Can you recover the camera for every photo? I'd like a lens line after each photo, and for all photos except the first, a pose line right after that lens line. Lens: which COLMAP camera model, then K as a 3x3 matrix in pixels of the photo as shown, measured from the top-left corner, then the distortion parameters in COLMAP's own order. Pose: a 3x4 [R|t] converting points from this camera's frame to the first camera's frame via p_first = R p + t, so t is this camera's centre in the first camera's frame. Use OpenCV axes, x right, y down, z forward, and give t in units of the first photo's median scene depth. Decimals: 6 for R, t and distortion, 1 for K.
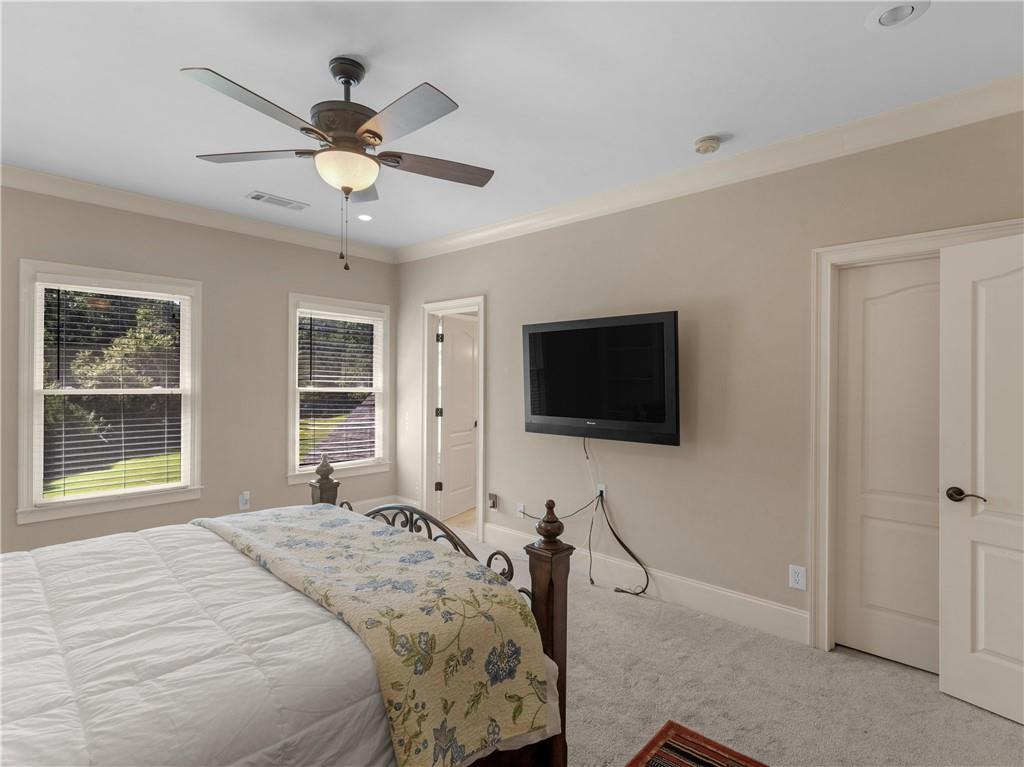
lens RADIAL K [[523.6, 0, 518.3], [0, 523.6, 383.2], [0, 0, 1]] dist [-0.001350, 0.000125]
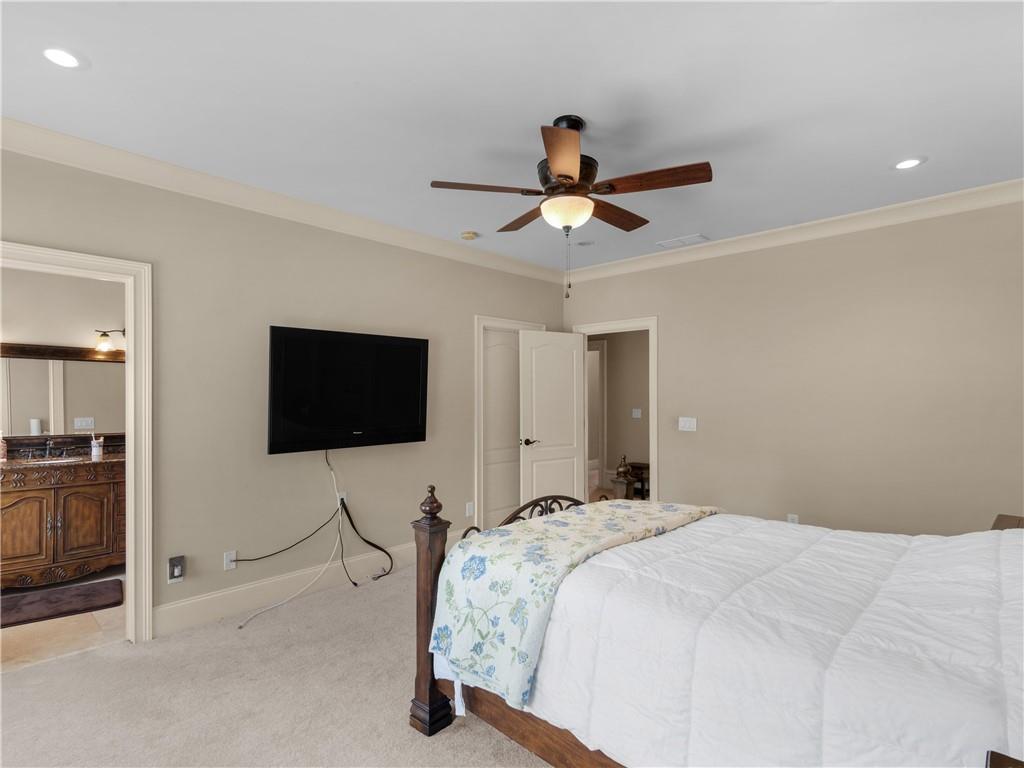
lens RADIAL K [[523.6, 0, 518.3], [0, 523.6, 383.7], [0, 0, 1]] dist [-0.001350, 0.000125]
pose [[-0.008492, 0.010899, 0.999905, -1.347031], [0.002002, 0.999939, -0.010882, -0.011137], [-0.999962, 0.001909, -0.008513, 1.017757]]
